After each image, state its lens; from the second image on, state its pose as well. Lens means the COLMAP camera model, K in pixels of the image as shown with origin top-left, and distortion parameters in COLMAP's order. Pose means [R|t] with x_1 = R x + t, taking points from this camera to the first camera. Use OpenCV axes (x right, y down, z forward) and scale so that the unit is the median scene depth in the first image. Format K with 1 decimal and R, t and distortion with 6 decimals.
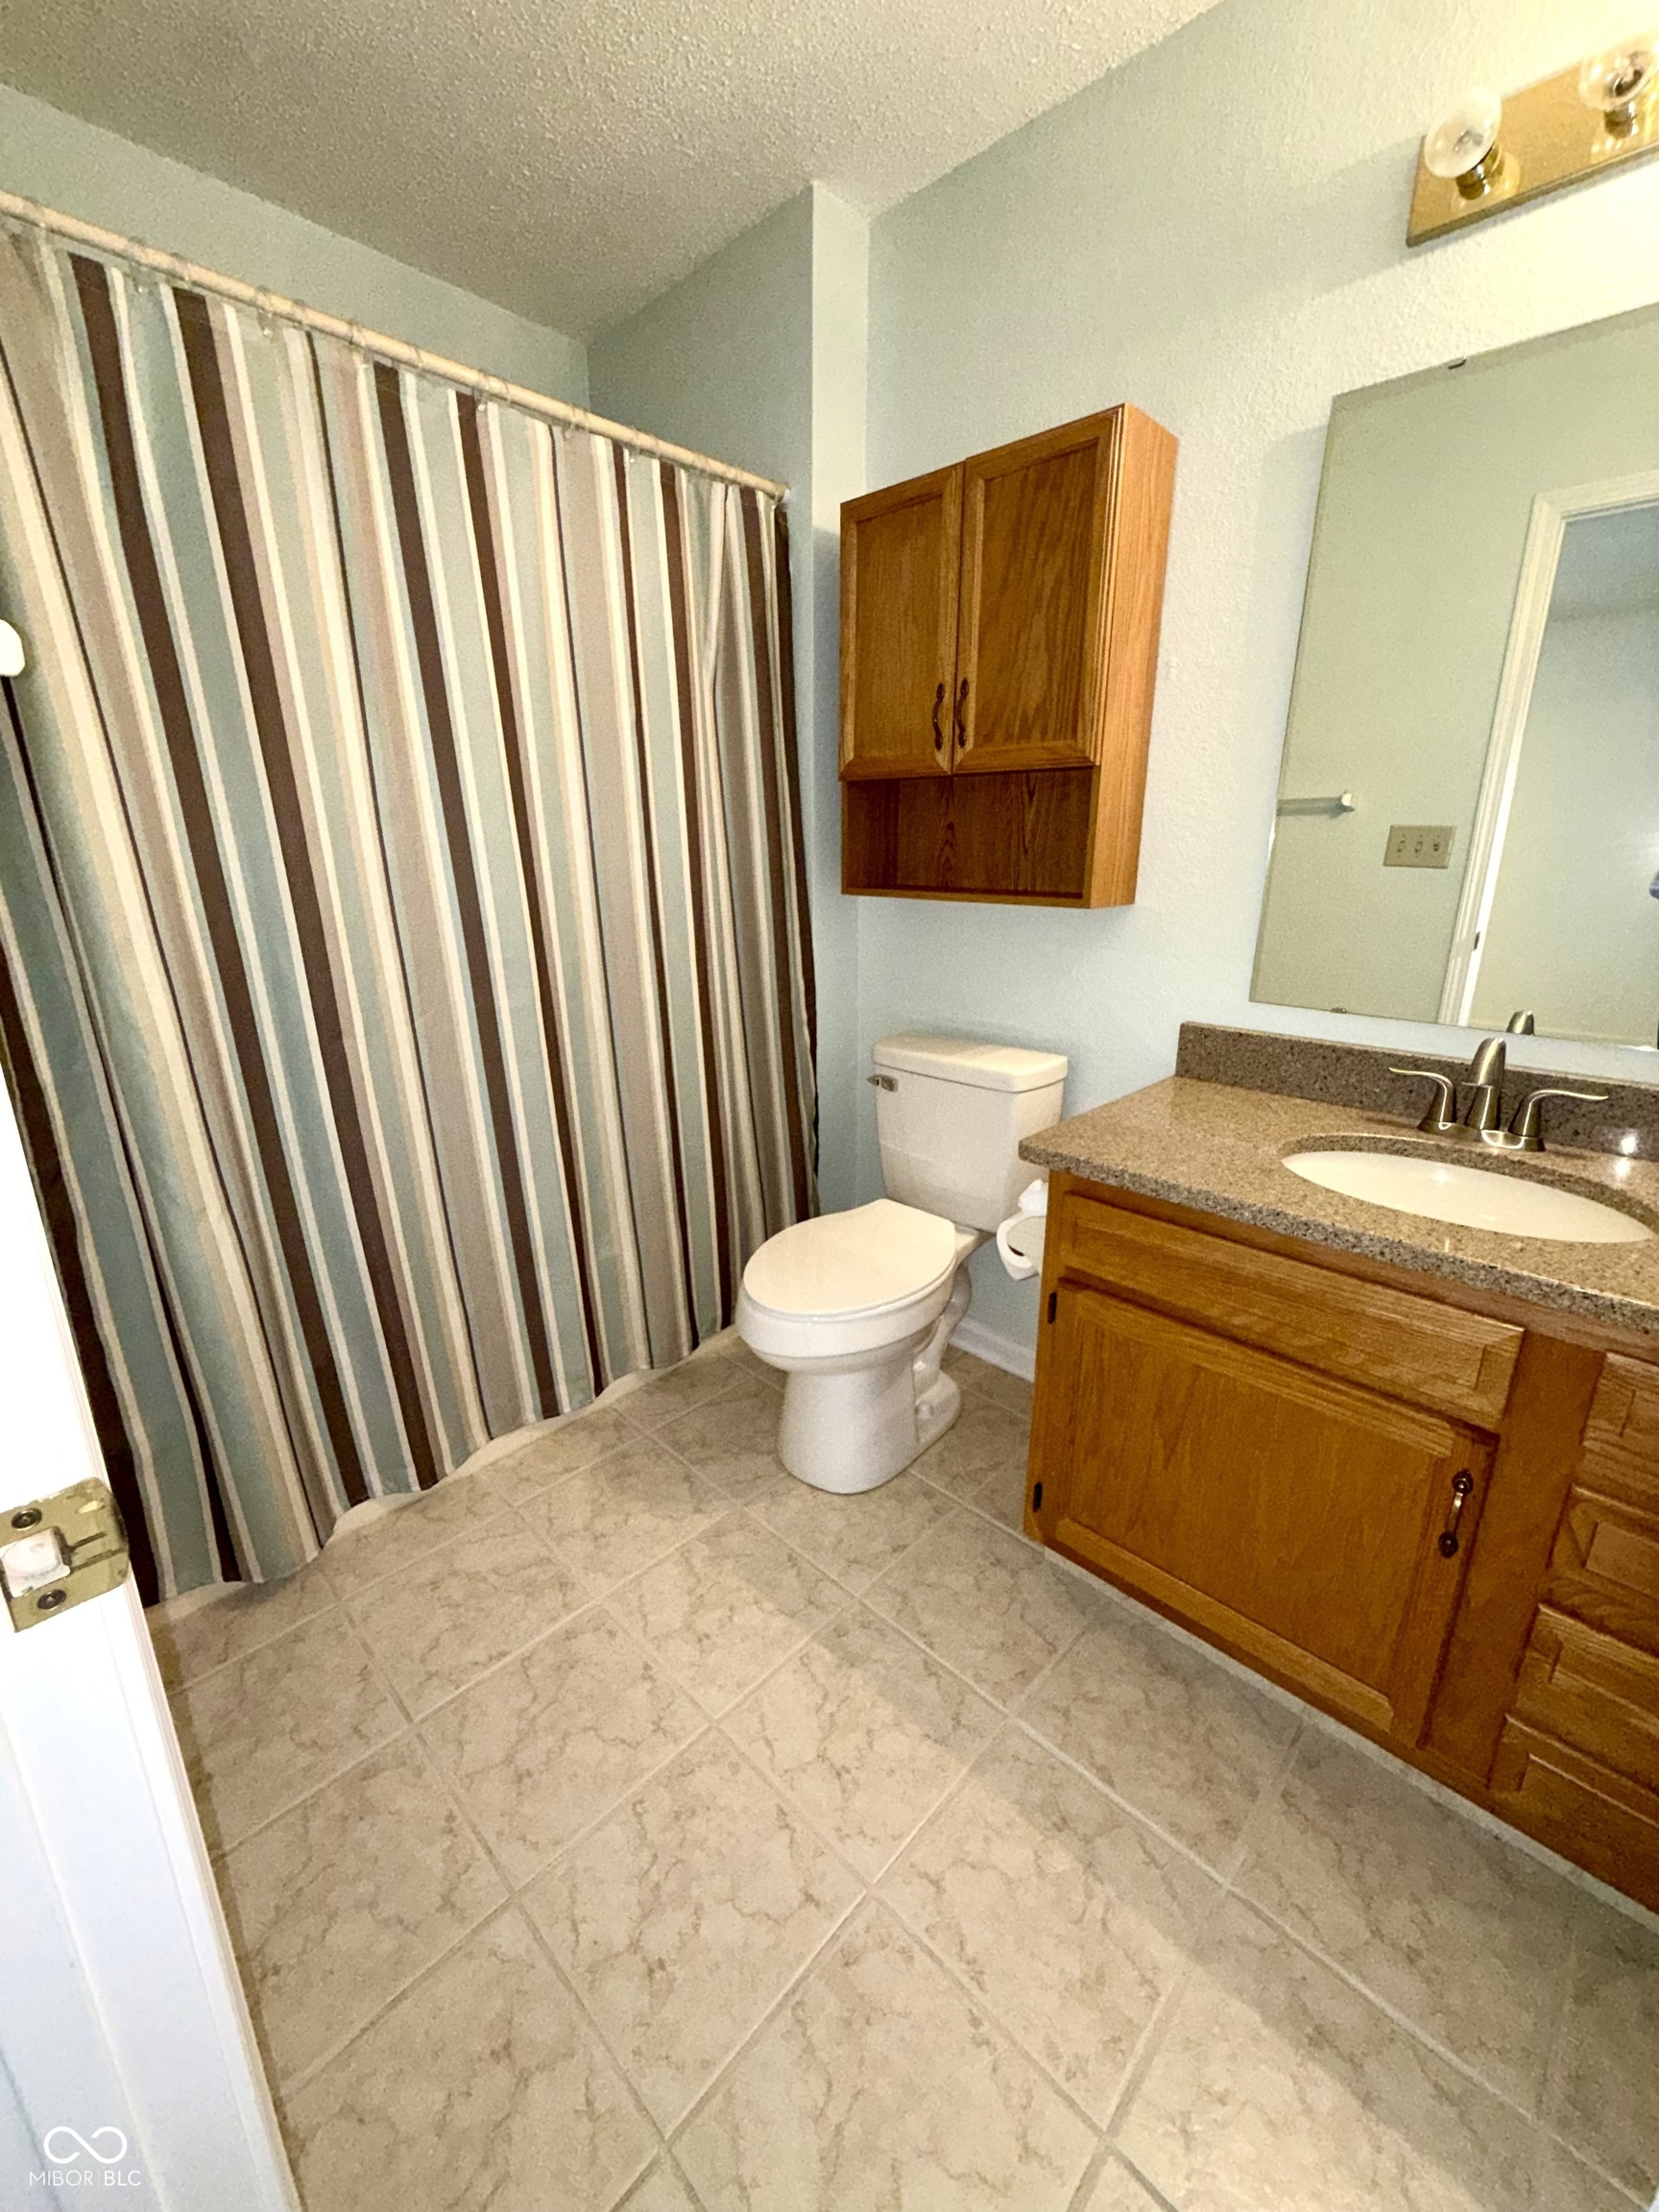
lens RADIAL K [[880.0, 0, 832.0], [0, 880.0, 1109.5], [0, 0, 1]] dist [0.001481, -0.000501]
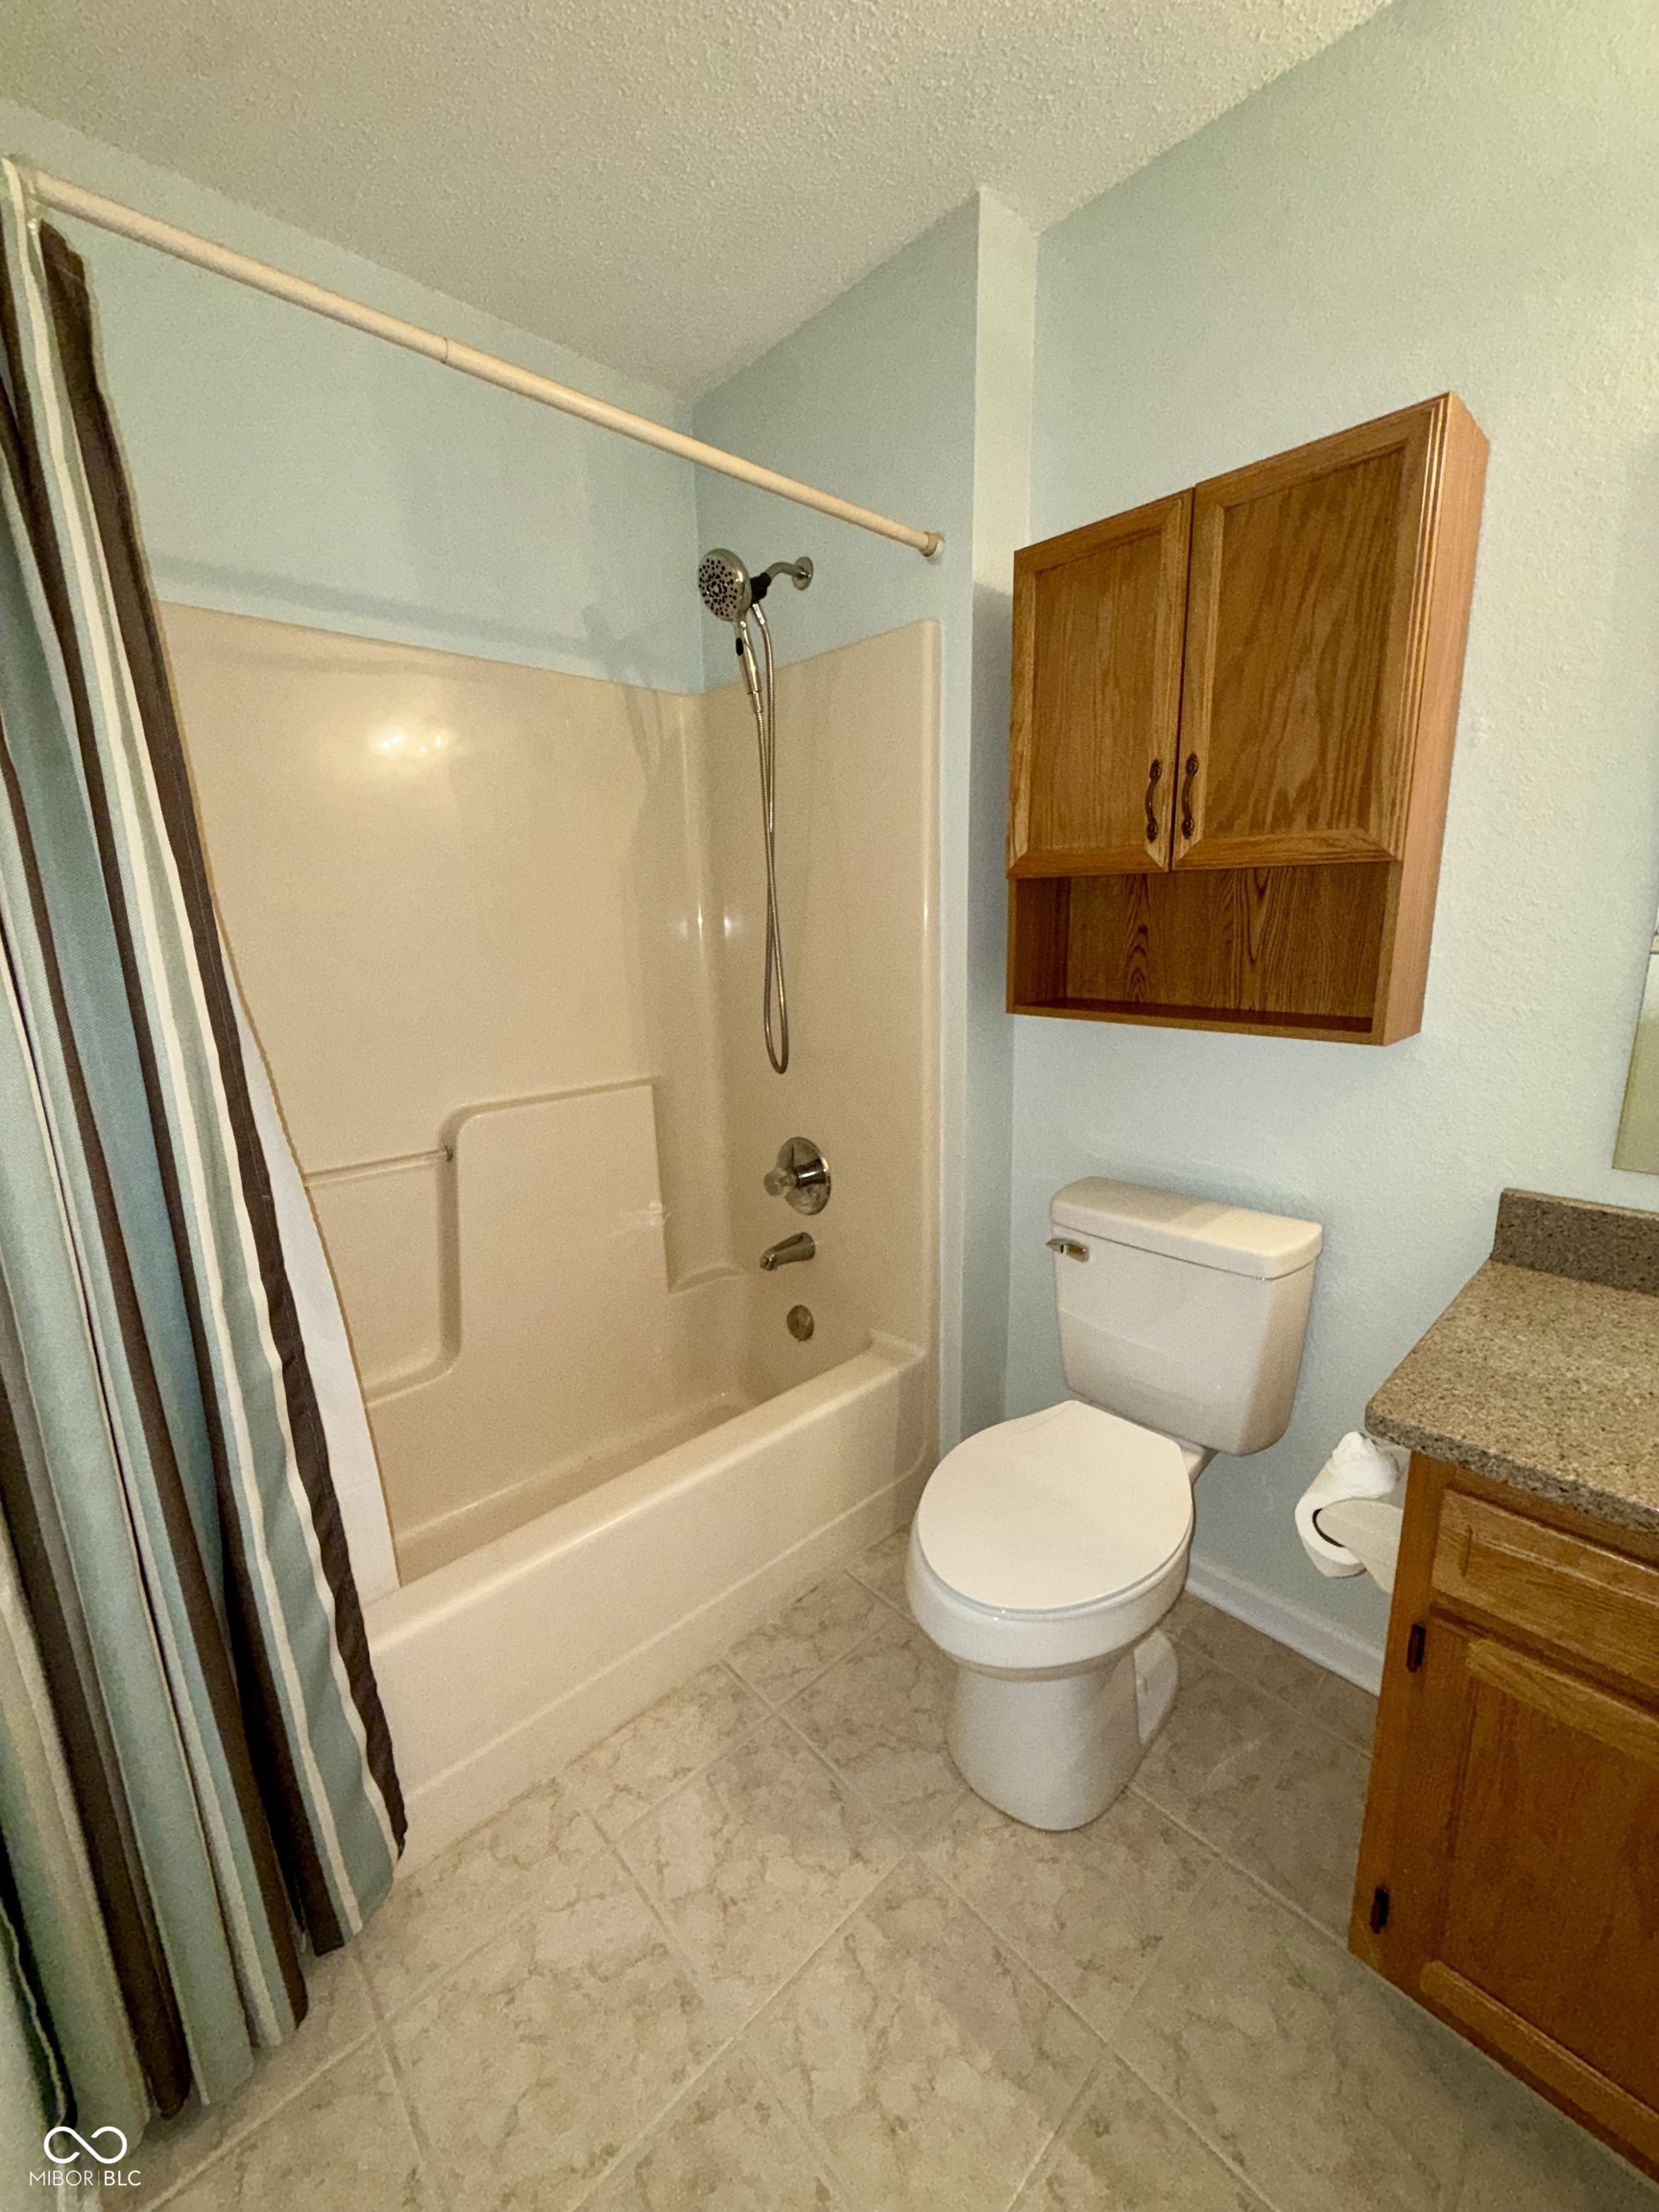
lens RADIAL K [[880.0, 0, 830.6], [0, 880.0, 1110.0], [0, 0, 1]] dist [0.001481, -0.000501]
pose [[0.998592, -0.009519, -0.052185, -0.132597], [0.005738, 0.997379, -0.072131, -0.117341], [0.052735, 0.071730, 0.996029, 0.223460]]
